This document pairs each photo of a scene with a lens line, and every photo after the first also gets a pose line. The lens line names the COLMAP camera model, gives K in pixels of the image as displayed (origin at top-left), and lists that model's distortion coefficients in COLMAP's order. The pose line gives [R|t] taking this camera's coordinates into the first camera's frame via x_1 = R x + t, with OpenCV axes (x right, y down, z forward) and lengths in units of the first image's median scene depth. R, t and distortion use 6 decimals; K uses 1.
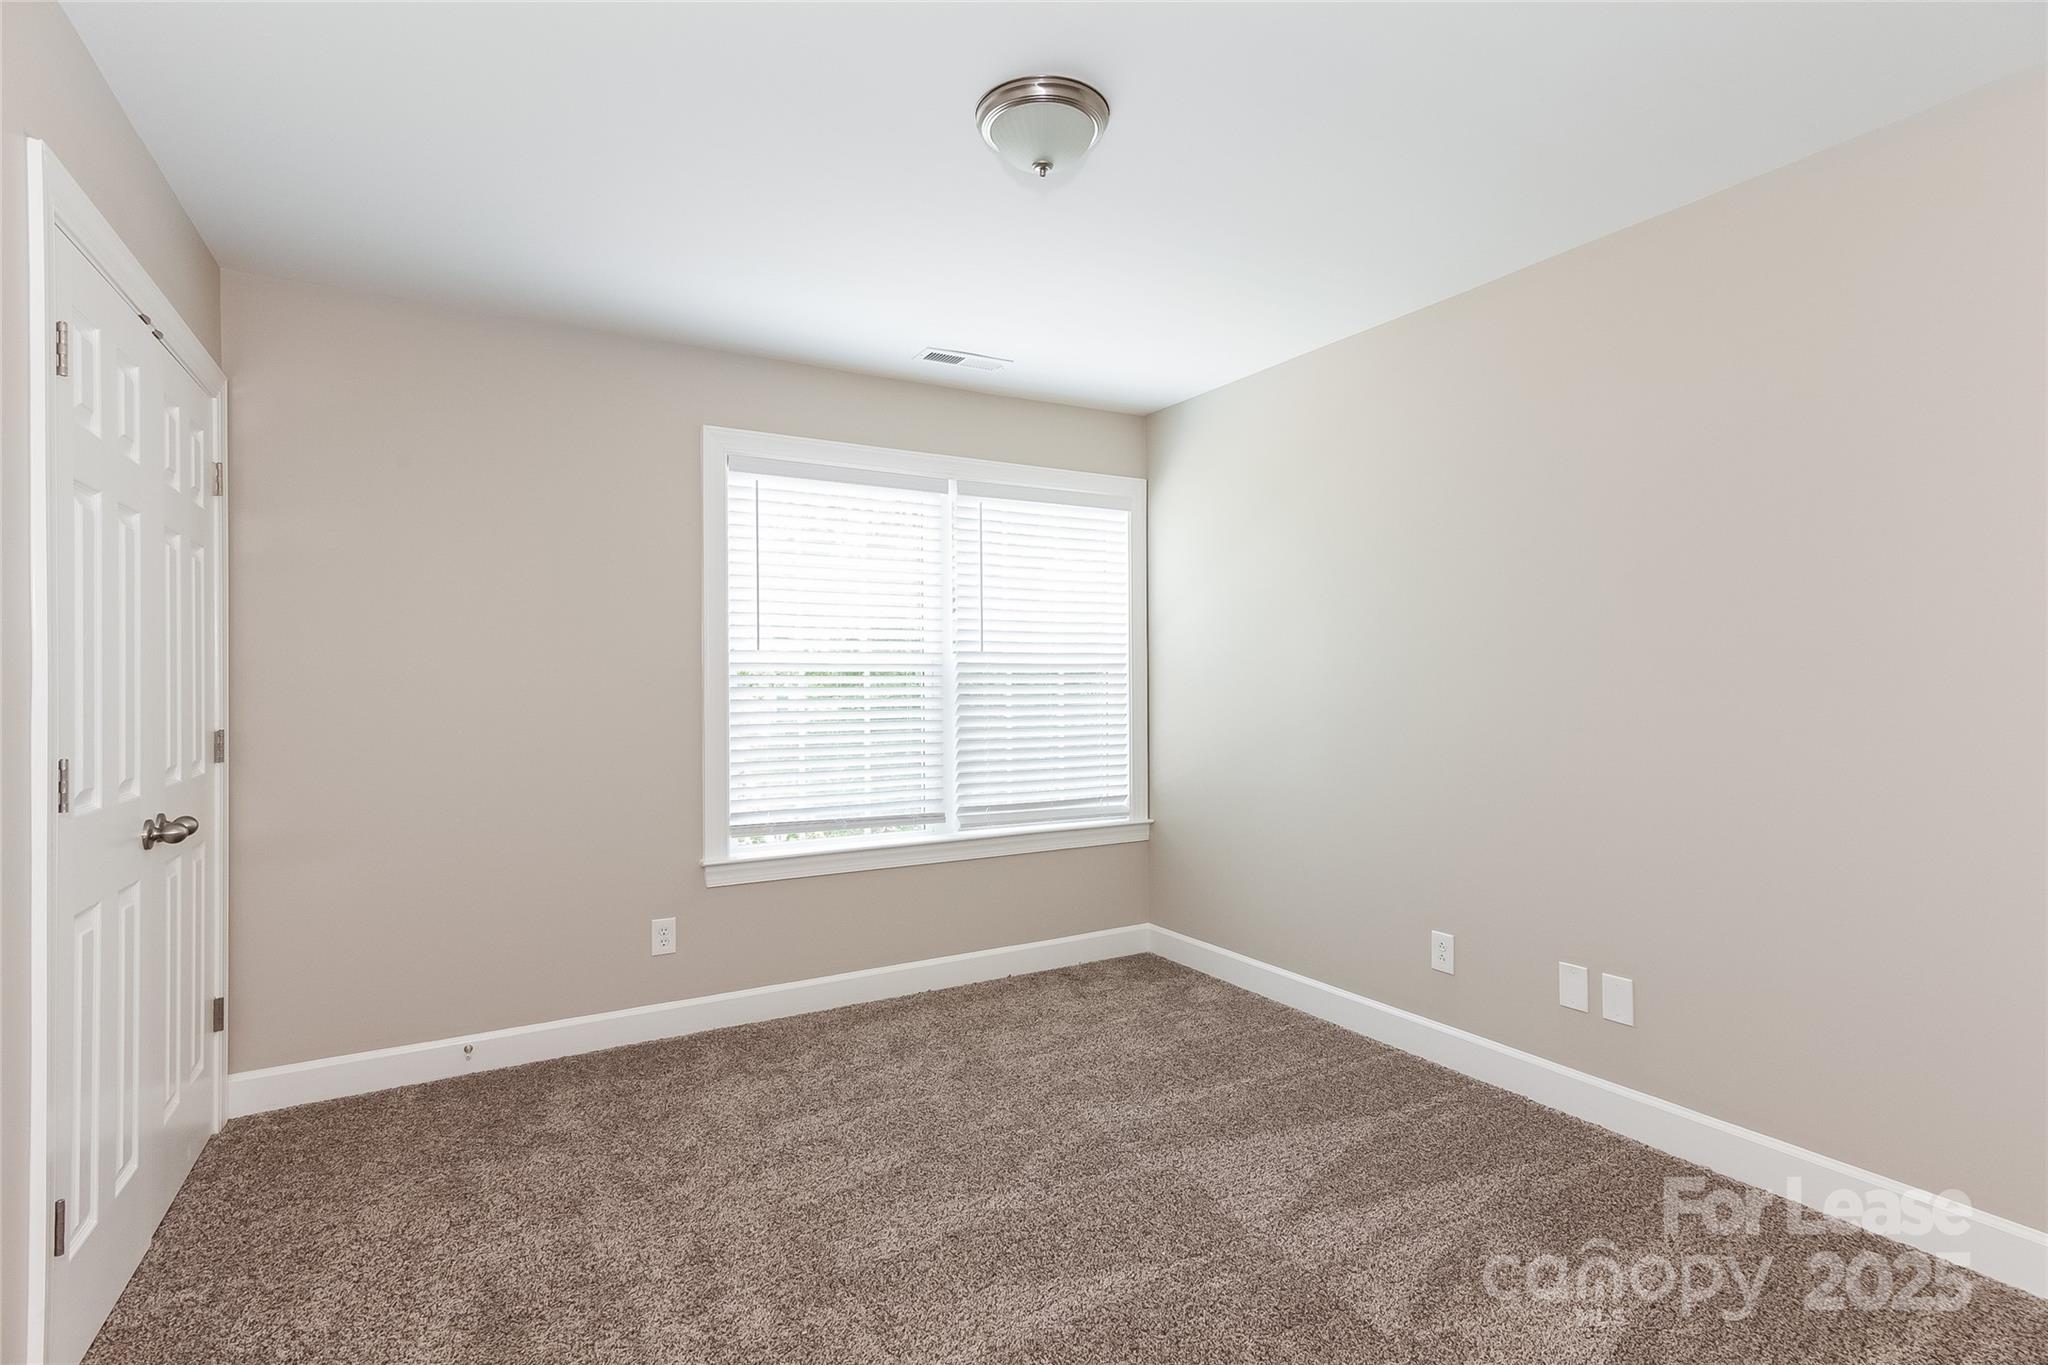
lens RADIAL K [[982.1, 0, 1034.7], [0, 982.1, 677.9], [0, 0, 1]] dist [-0.001205, -0.000476]
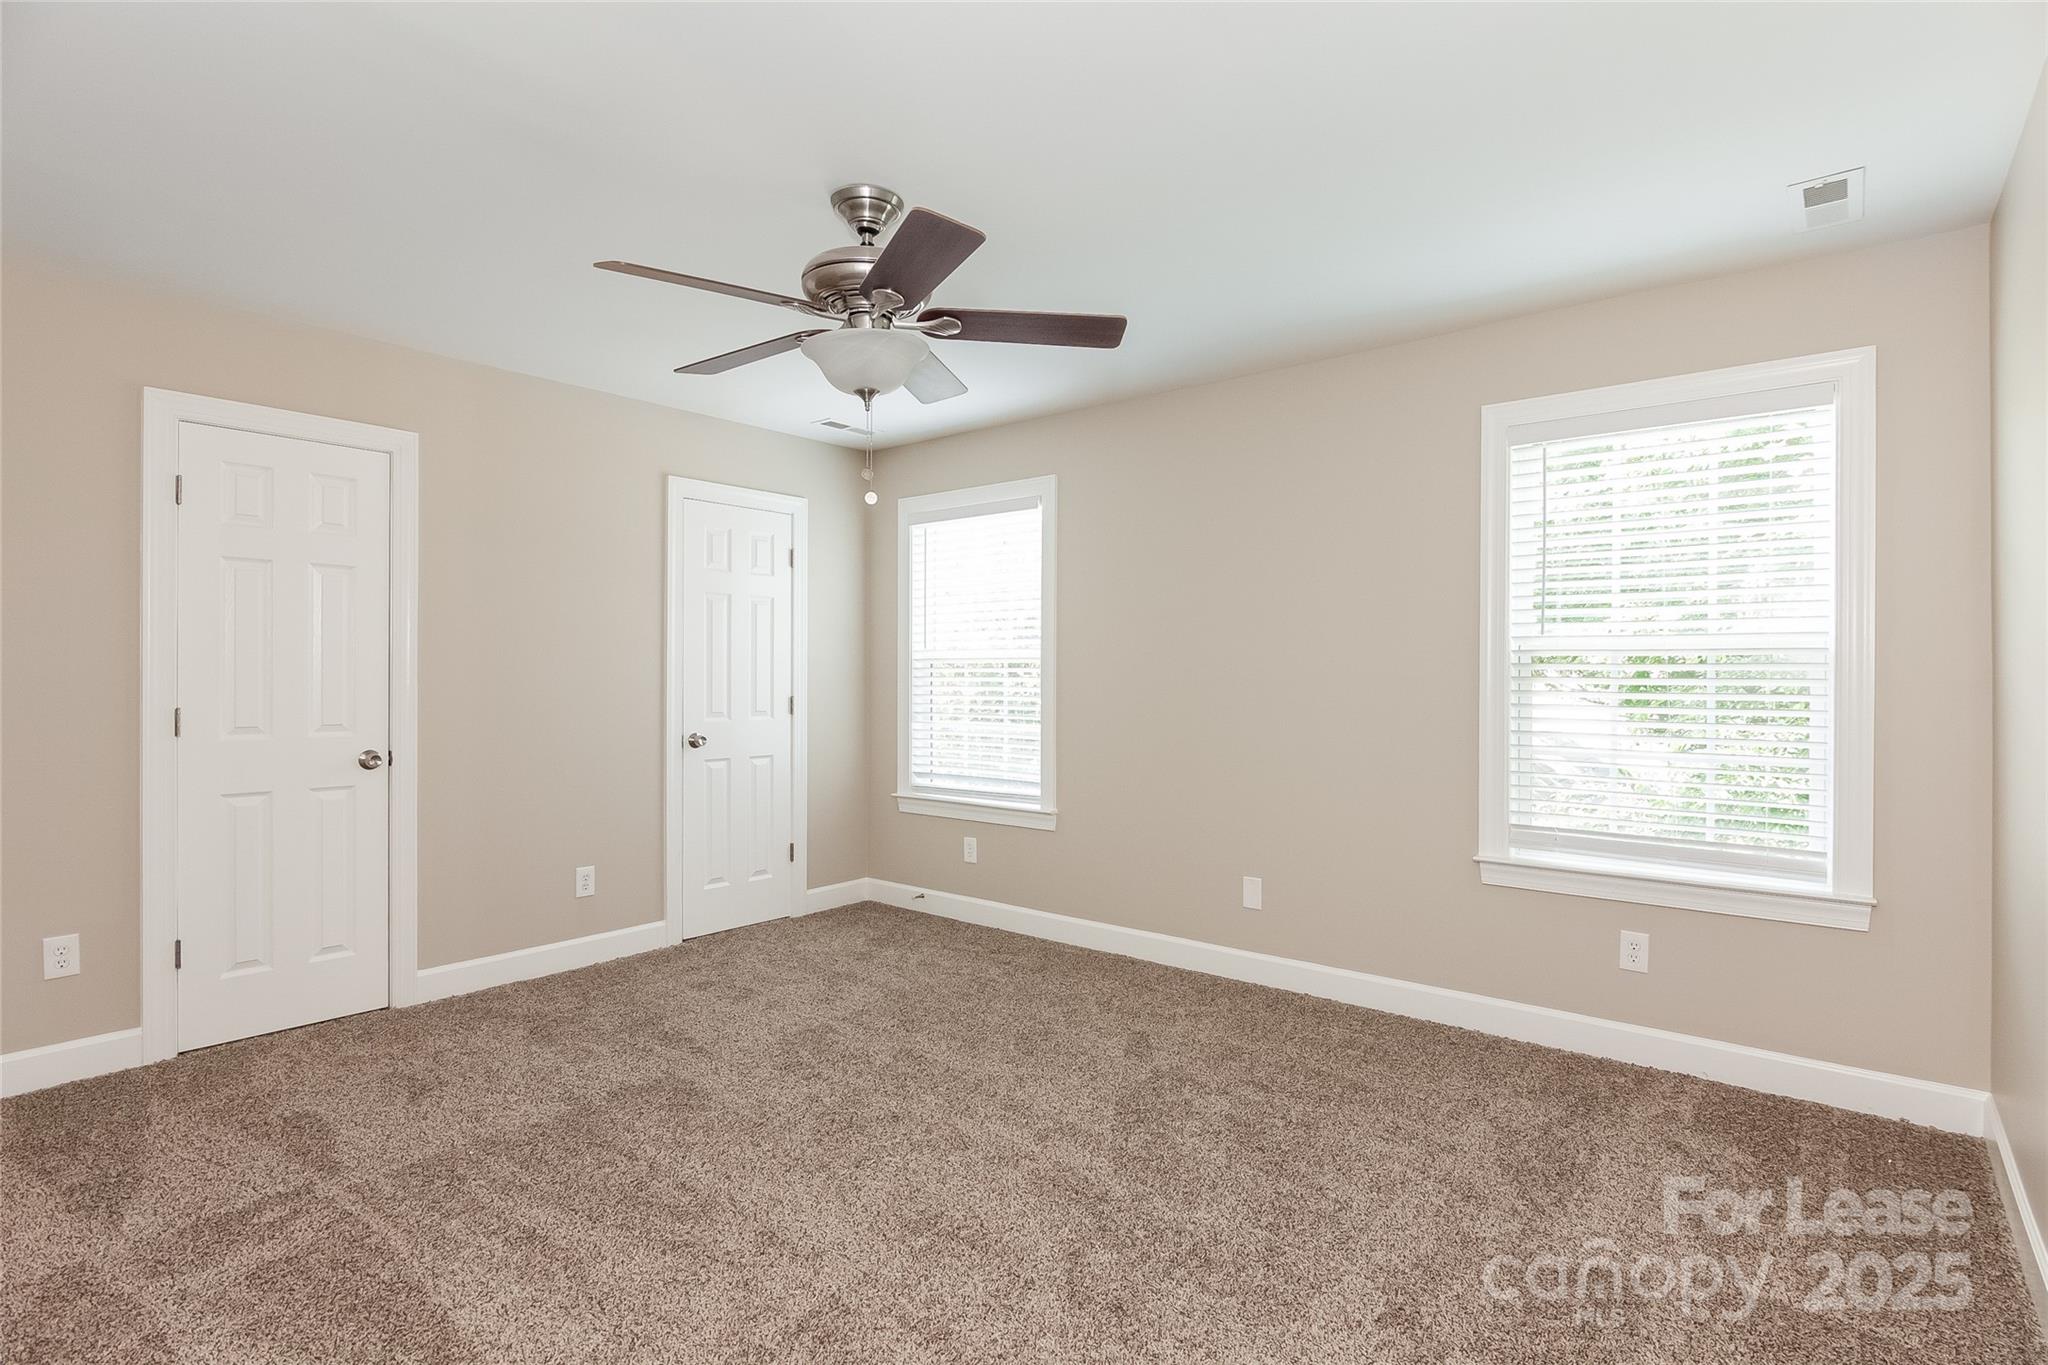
lens RADIAL K [[982.1, 0, 1034.7], [0, 982.1, 677.9], [0, 0, 1]] dist [-0.001205, -0.000476]
pose [[0.342542, 0.007389, -0.939473, 0.429142], [0.004517, 0.999945, 0.009511, -0.000058], [0.939492, -0.007501, 0.342490, 0.261268]]
